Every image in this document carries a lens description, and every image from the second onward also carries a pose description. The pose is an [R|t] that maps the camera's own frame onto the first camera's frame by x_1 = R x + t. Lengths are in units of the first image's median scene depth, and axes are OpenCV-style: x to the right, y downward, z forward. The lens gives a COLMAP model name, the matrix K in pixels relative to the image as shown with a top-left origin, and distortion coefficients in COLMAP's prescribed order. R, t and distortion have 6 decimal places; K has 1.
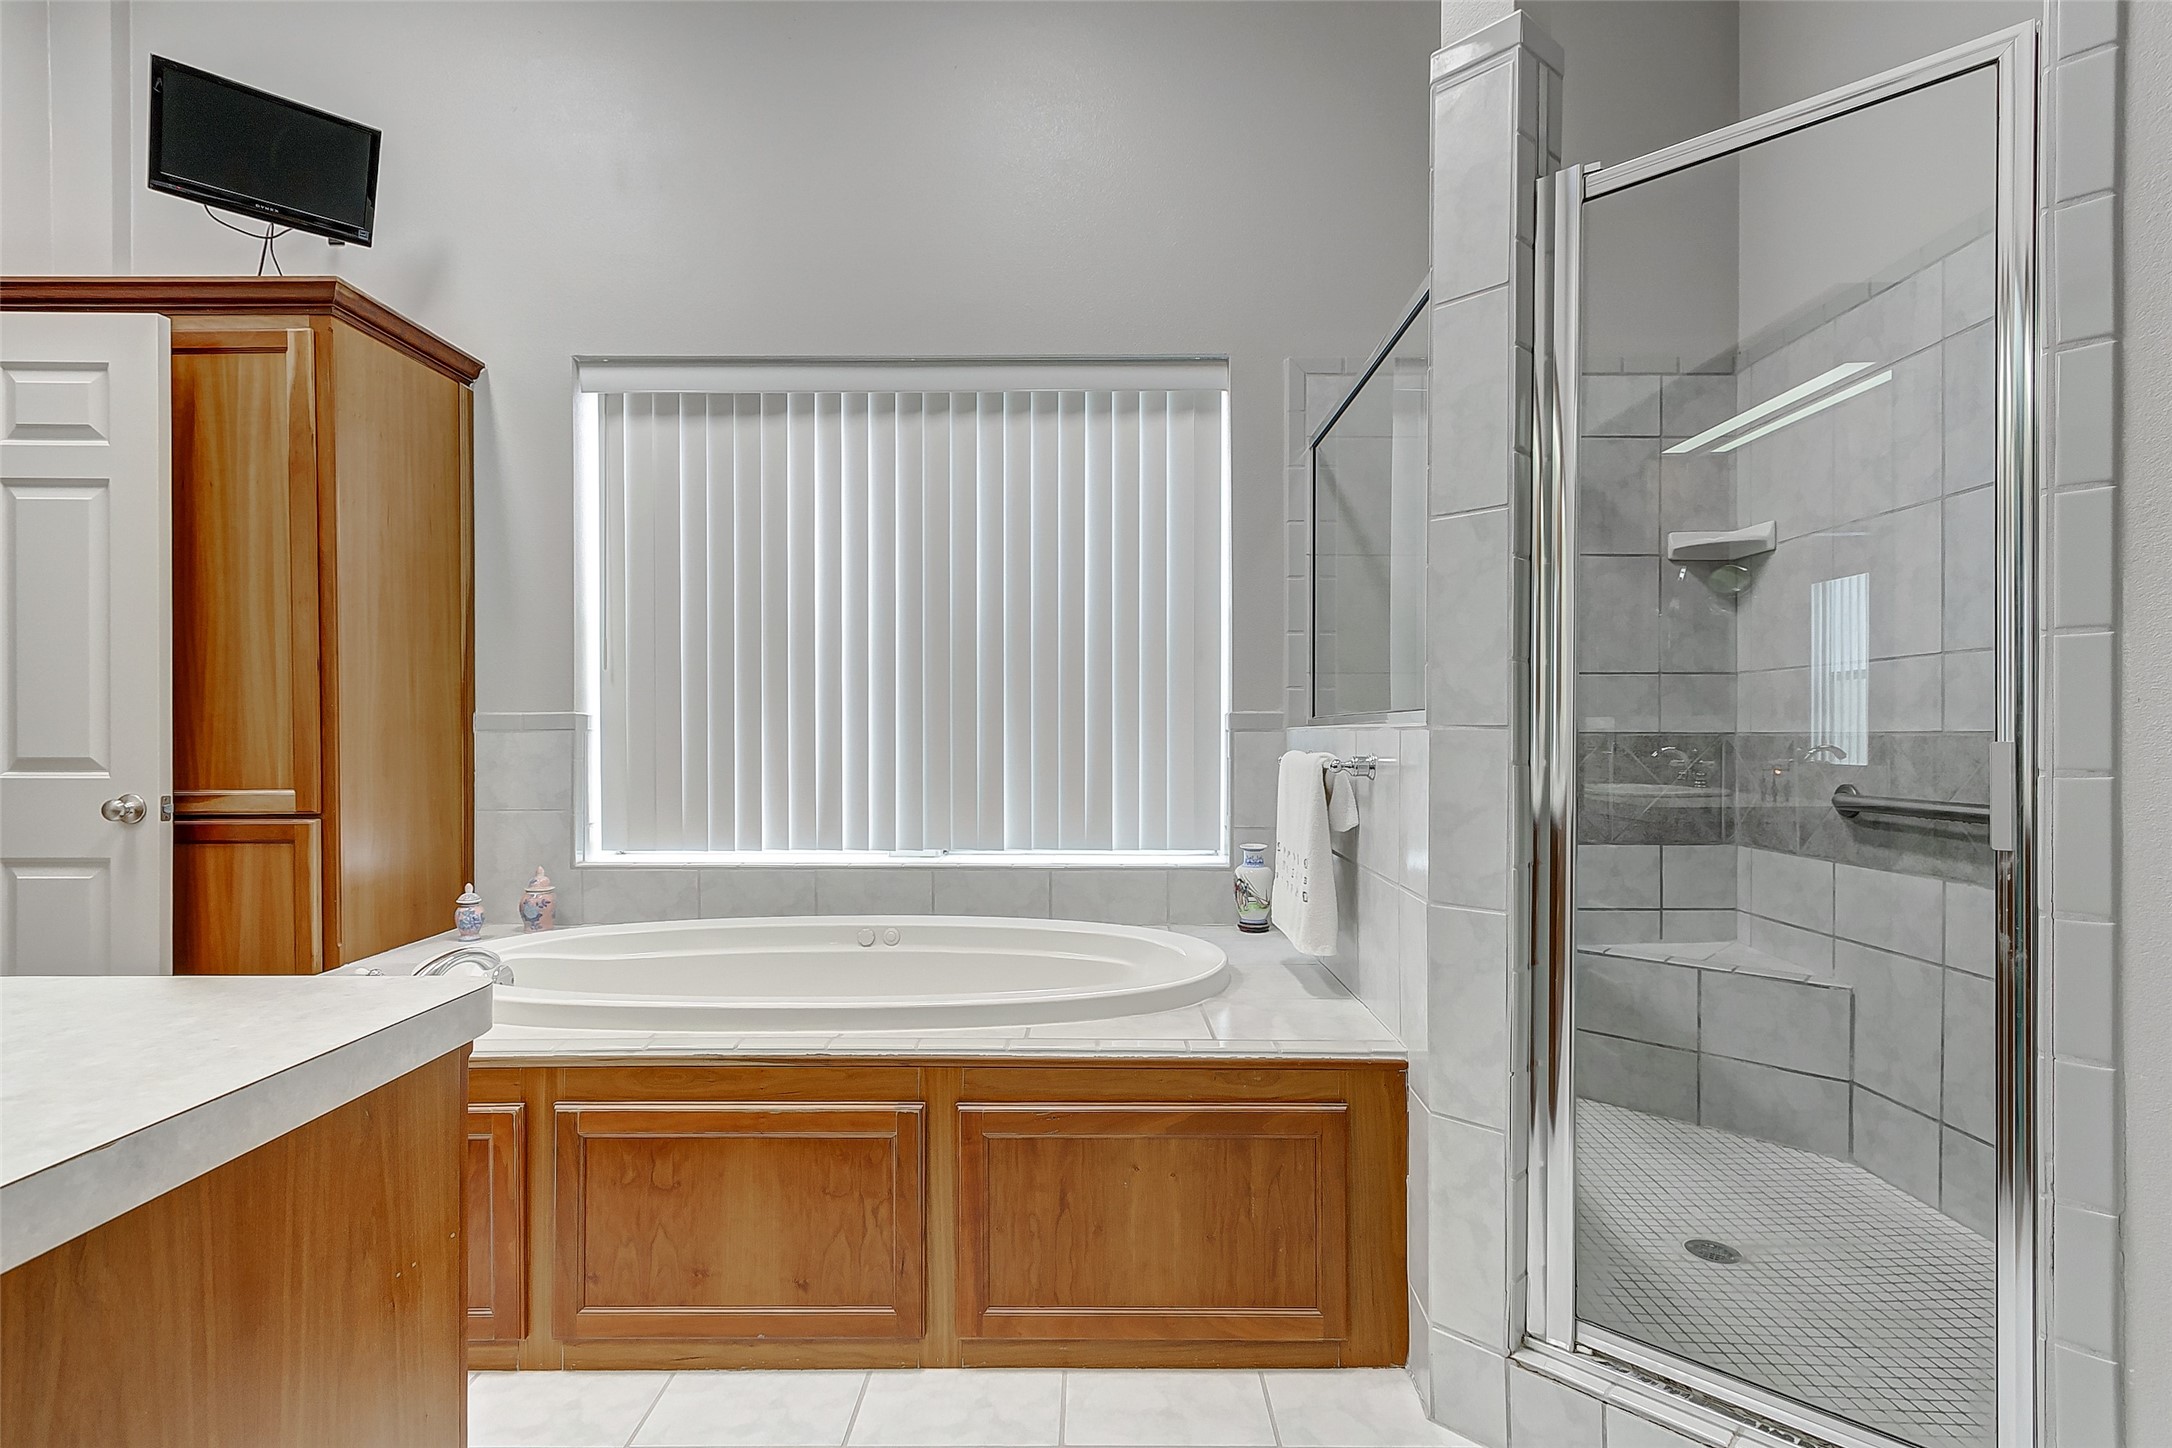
lens RADIAL K [[1089.4, 0, 1070.4], [0, 1089.4, 727.5], [0, 0, 1]] dist [0.016171, 0.000029]
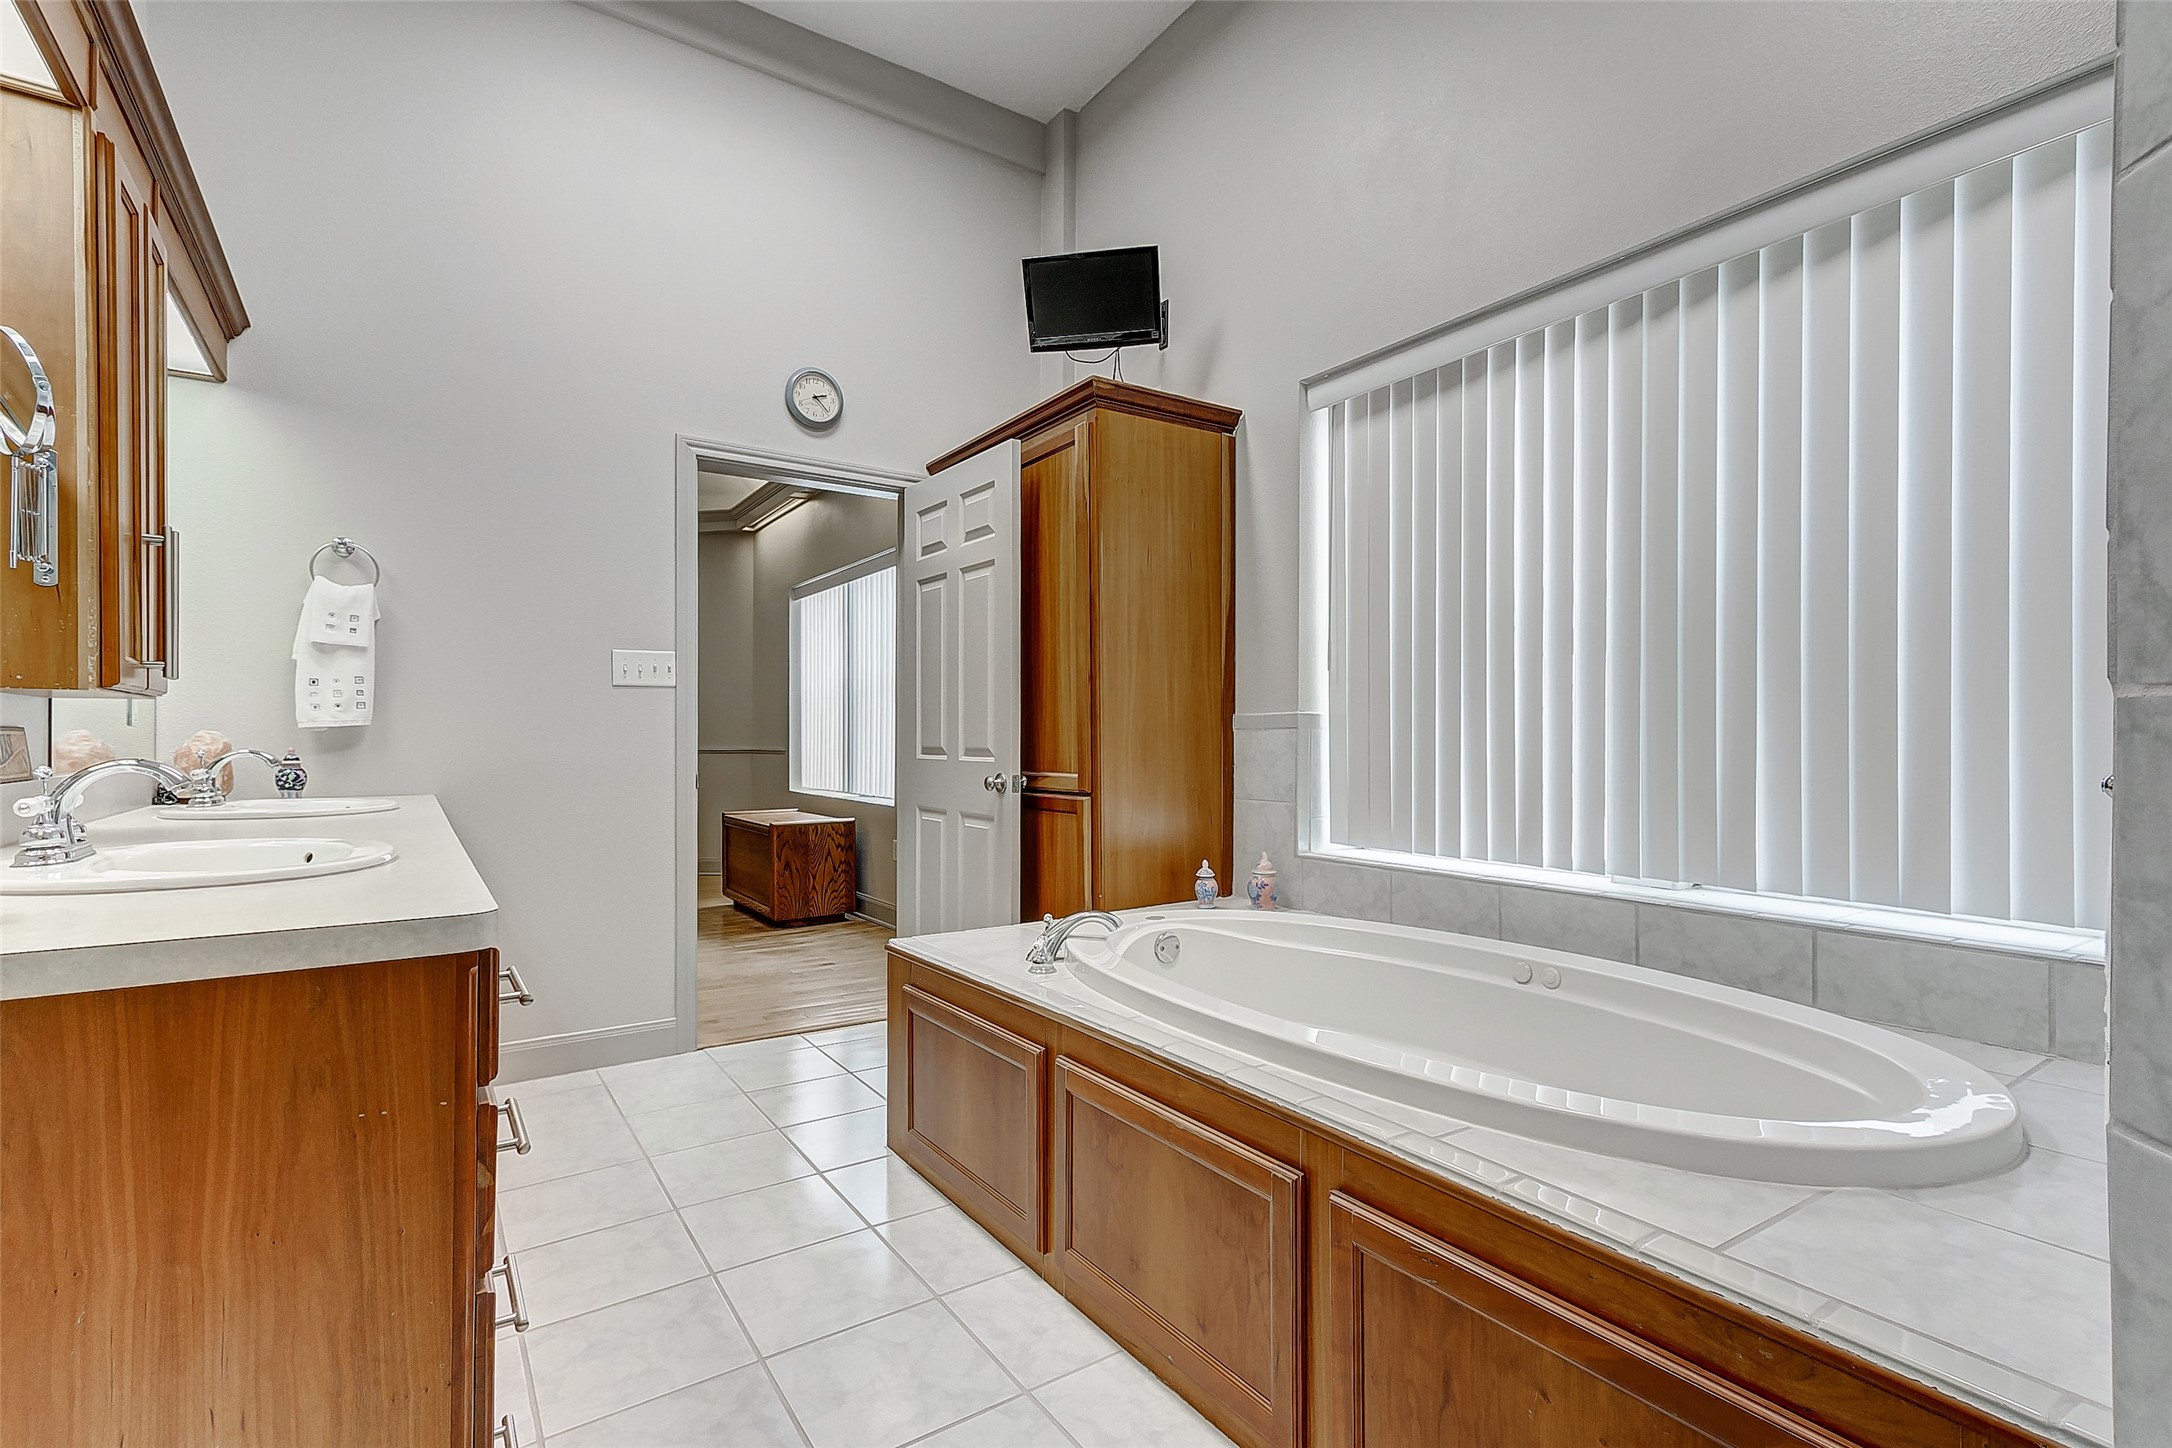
lens RADIAL K [[1000.4, 0, 1080.6], [0, 1000.4, 738.5], [0, 0, 1]] dist [0.018116, -0.001646]
pose [[0.570861, 0.001671, -0.821045, 0.280171], [0.001756, 0.999993, 0.003256, 0.010172], [0.821045, -0.003300, 0.570854, 0.313395]]
